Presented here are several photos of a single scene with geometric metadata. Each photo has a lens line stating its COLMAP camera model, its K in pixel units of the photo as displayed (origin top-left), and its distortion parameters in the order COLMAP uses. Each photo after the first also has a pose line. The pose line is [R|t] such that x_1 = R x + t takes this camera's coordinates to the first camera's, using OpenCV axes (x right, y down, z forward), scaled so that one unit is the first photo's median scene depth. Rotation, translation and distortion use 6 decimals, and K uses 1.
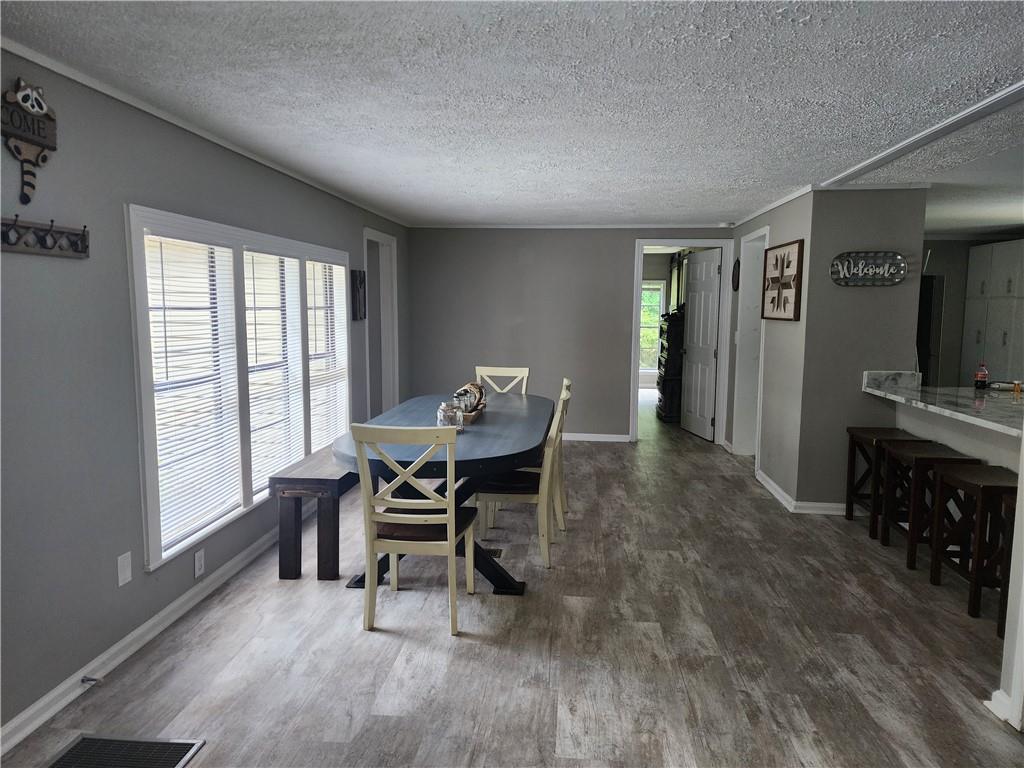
lens RADIAL K [[695.5, 0, 511.0], [0, 695.5, 380.7], [0, 0, 1]] dist [0.043285, -0.014241]
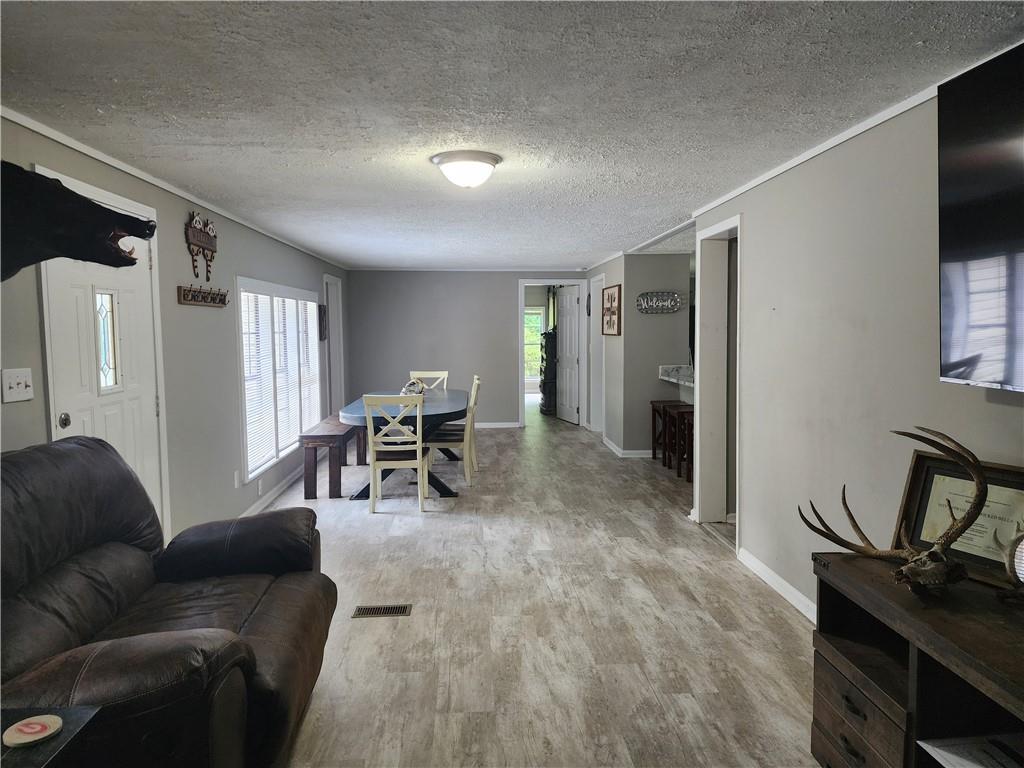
lens RADIAL K [[695.5, 0, 514.1], [0, 695.5, 382.9], [0, 0, 1]] dist [0.043285, -0.014241]
pose [[0.987142, -0.028191, 0.157342, -0.092682], [0.032771, 0.999109, -0.026591, 0.067711], [-0.156452, 0.031405, 0.987186, -0.622741]]
